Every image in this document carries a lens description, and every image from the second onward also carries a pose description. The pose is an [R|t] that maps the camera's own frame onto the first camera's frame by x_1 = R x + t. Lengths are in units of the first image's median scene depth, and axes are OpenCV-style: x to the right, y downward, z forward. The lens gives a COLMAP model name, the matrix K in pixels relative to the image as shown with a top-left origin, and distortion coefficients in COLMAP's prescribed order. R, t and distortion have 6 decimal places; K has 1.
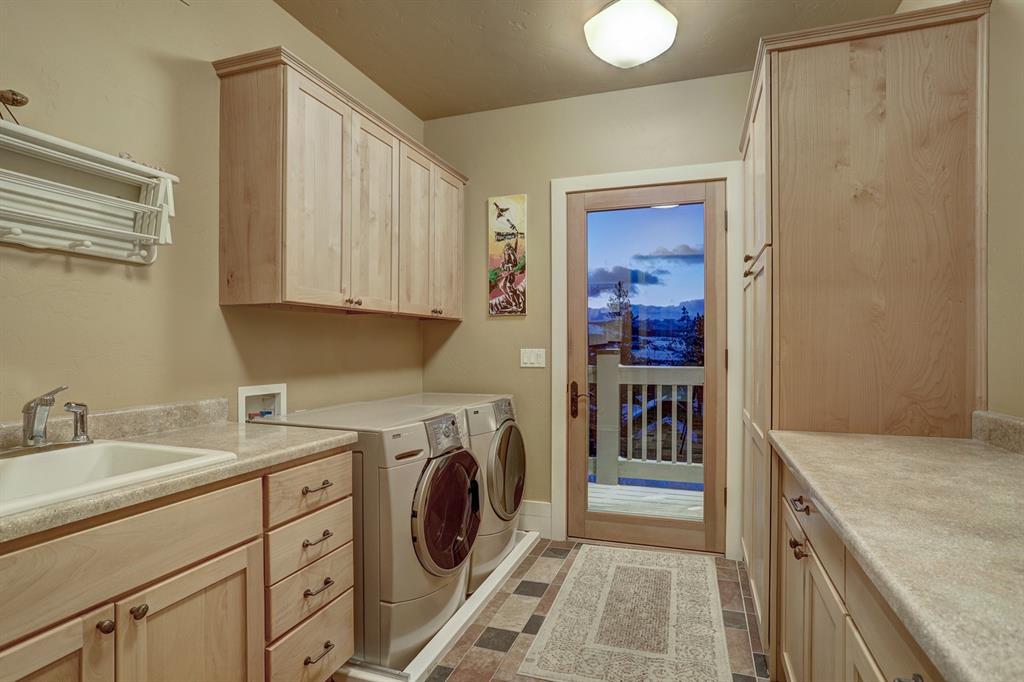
lens RADIAL K [[520.0, 0, 508.4], [0, 520.0, 345.1], [0, 0, 1]] dist [-0.021475, 0.007480]
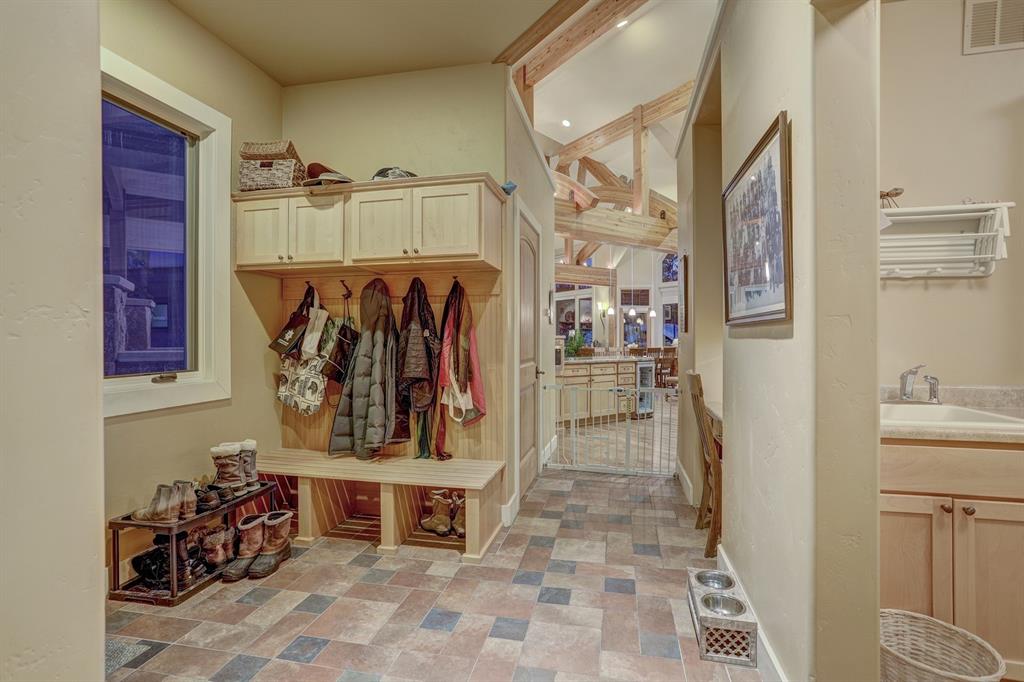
lens RADIAL K [[520.0, 0, 505.6], [0, 520.0, 338.0], [0, 0, 1]] dist [-0.021475, 0.007480]
pose [[0.176271, 0.005820, -0.984324, 0.400710], [0.002582, 0.999976, 0.006375, -0.014627], [0.984338, -0.003666, 0.176252, -0.468306]]
